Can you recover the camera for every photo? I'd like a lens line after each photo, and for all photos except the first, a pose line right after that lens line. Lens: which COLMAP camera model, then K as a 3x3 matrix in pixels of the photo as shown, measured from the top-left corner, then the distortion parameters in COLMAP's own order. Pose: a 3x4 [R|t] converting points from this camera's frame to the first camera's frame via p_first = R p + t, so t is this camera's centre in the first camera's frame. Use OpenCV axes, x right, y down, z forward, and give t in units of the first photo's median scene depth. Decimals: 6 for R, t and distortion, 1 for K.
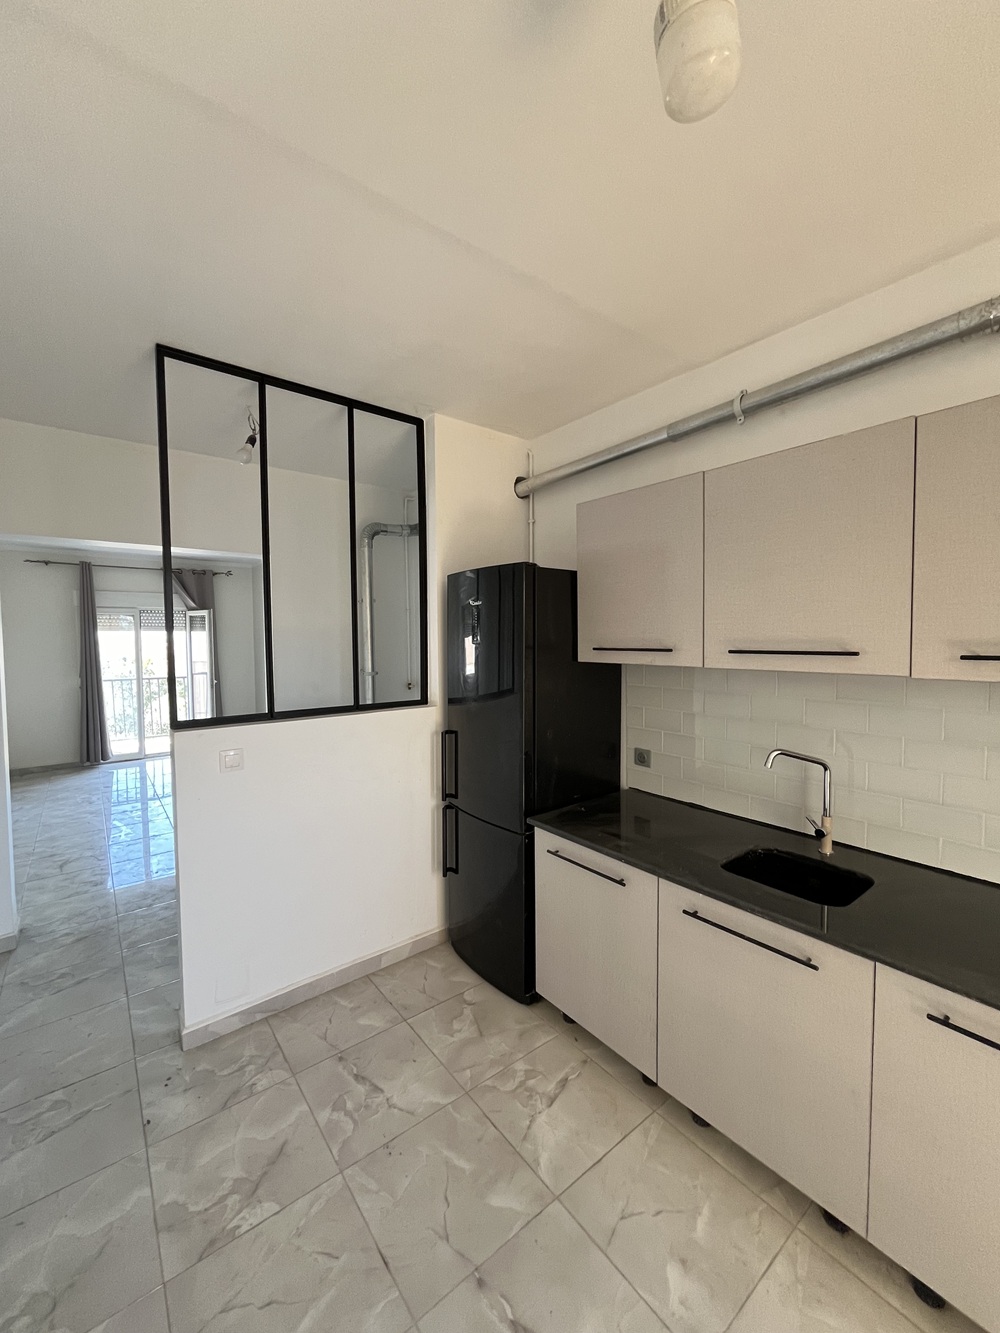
lens RADIAL K [[540.4, 0, 503.9], [0, 540.4, 667.1], [0, 0, 1]] dist [-0.000396, -0.000691]
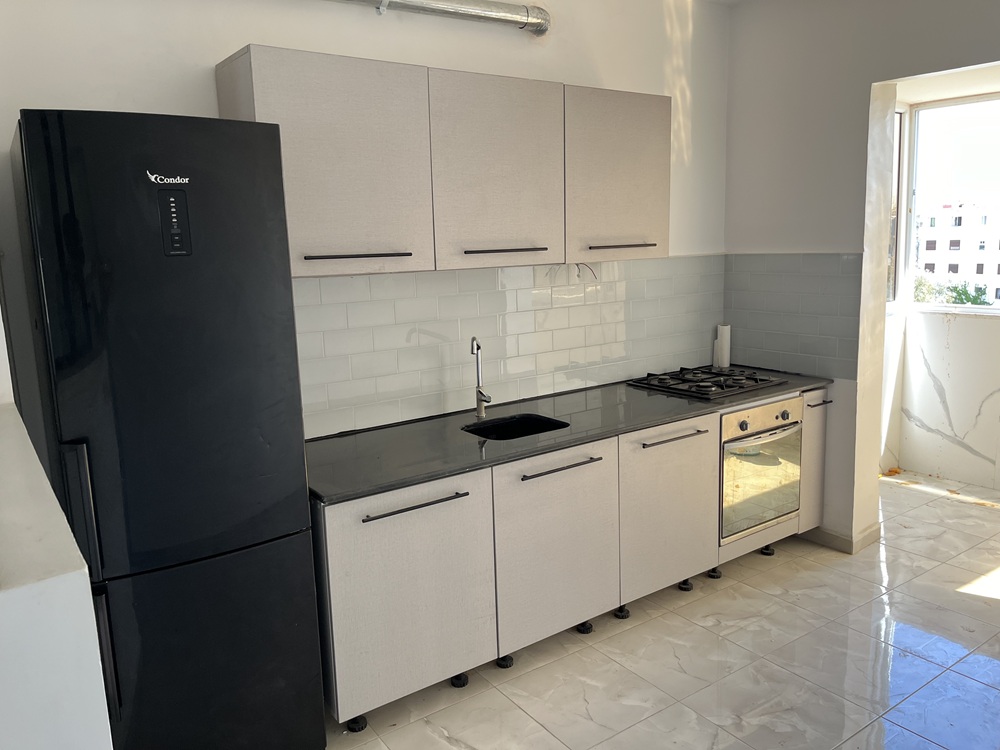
lens RADIAL K [[756.3, 0, 498.0], [0, 756.3, 367.8], [0, 0, 1]] dist [0.054619, -0.061278]
pose [[0.055573, -0.160041, 0.985545, -0.775438], [0.088327, 0.983988, 0.154807, -0.020710], [-0.994540, 0.078447, 0.068819, 0.591634]]
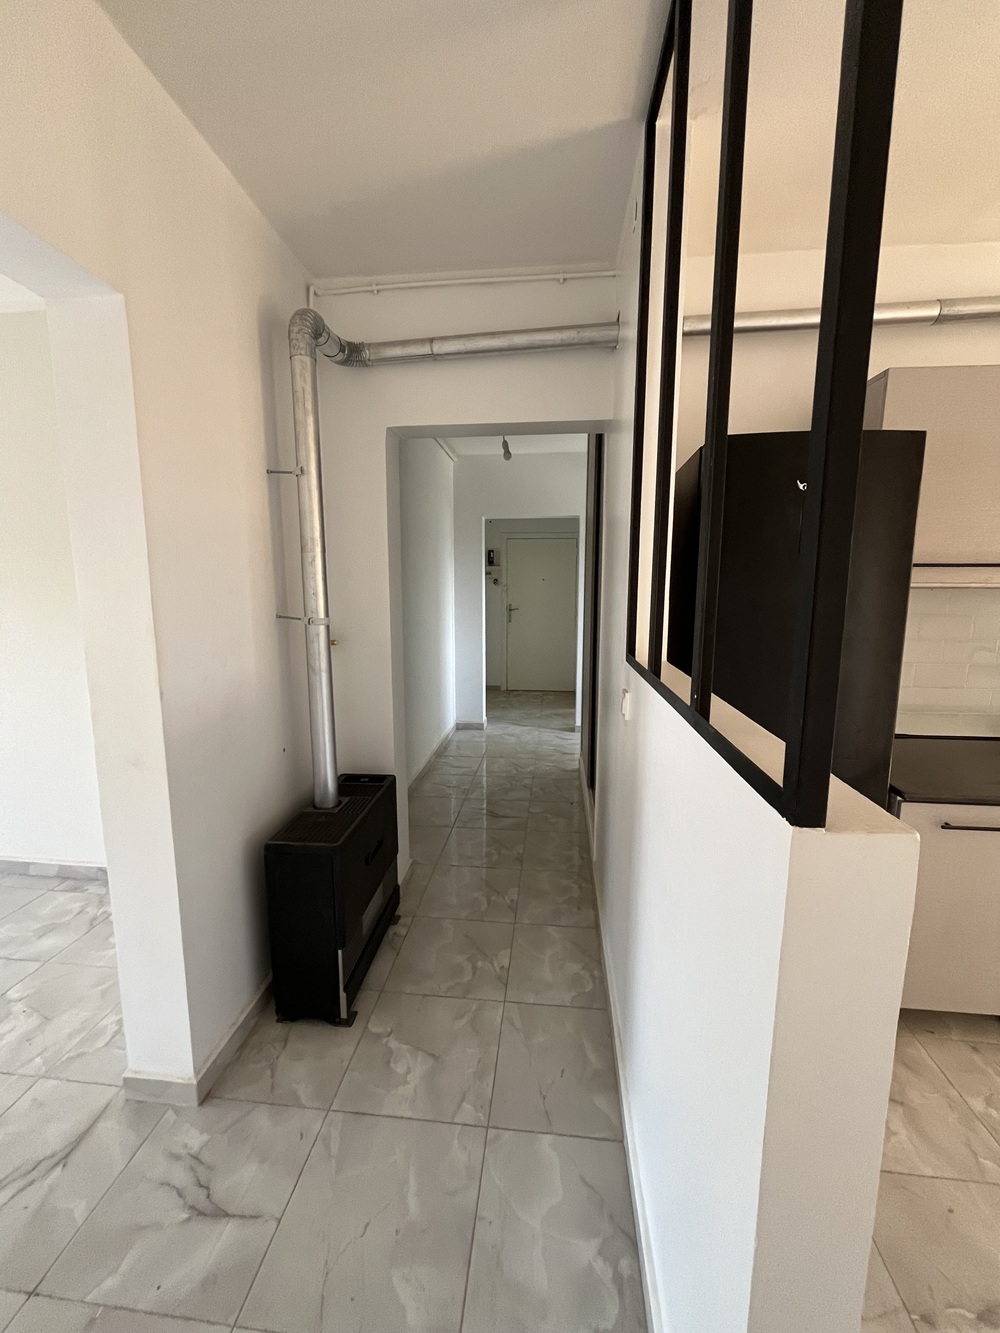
lens RADIAL K [[540.4, 0, 498.2], [0, 540.4, 663.1], [0, 0, 1]] dist [-0.000396, -0.000691]
pose [[0.698404, -0.096179, 0.709211, -0.728534], [0.033356, 0.994227, 0.101984, 0.007257], [-0.714926, -0.047569, 0.697580, 0.765079]]
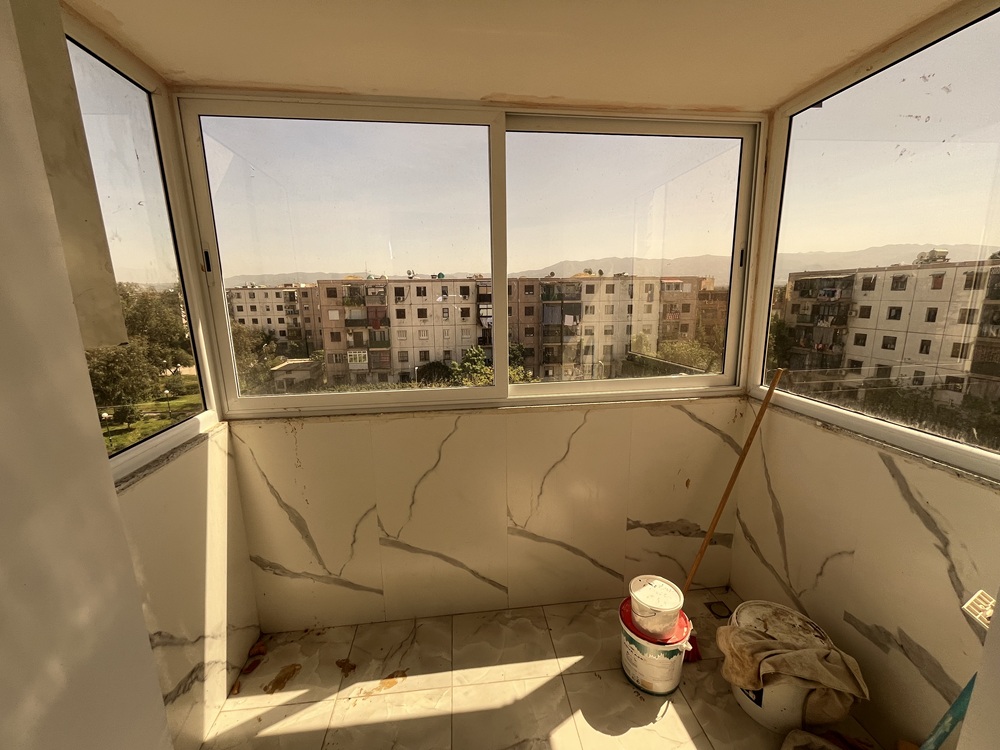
lens RADIAL K [[405.4, 0, 498.1], [0, 405.4, 375.8], [0, 0, 1]] dist [-0.000396, -0.000691]
pose [[-0.849498, -0.088361, 0.520139, 0.474908], [0.045704, 0.969845, 0.239400, 0.012420], [-0.525608, 0.227143, -0.819843, -0.008861]]
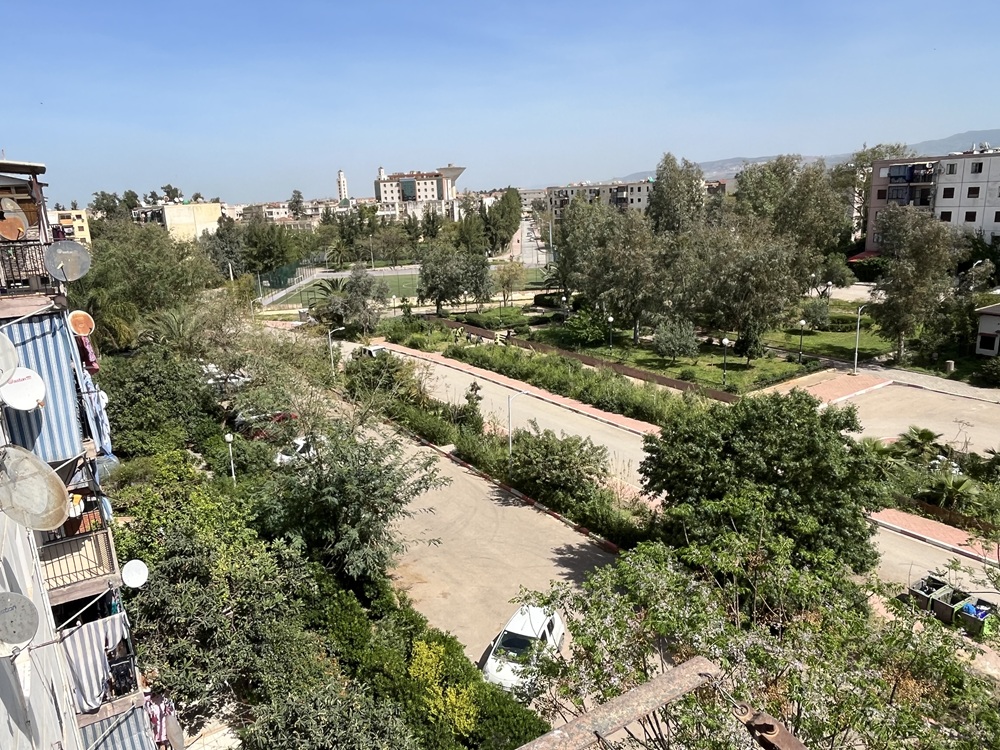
lens RADIAL K [[700.6, 0, 492.7], [0, 700.6, 375.2], [0, 0, 1]] dist [0.012941, -0.011317]
pose [[0.108239, -0.248782, 0.962493, 1.339996], [0.094694, 0.966359, 0.239132, 0.064790], [-0.989605, 0.065259, 0.128156, -0.555175]]
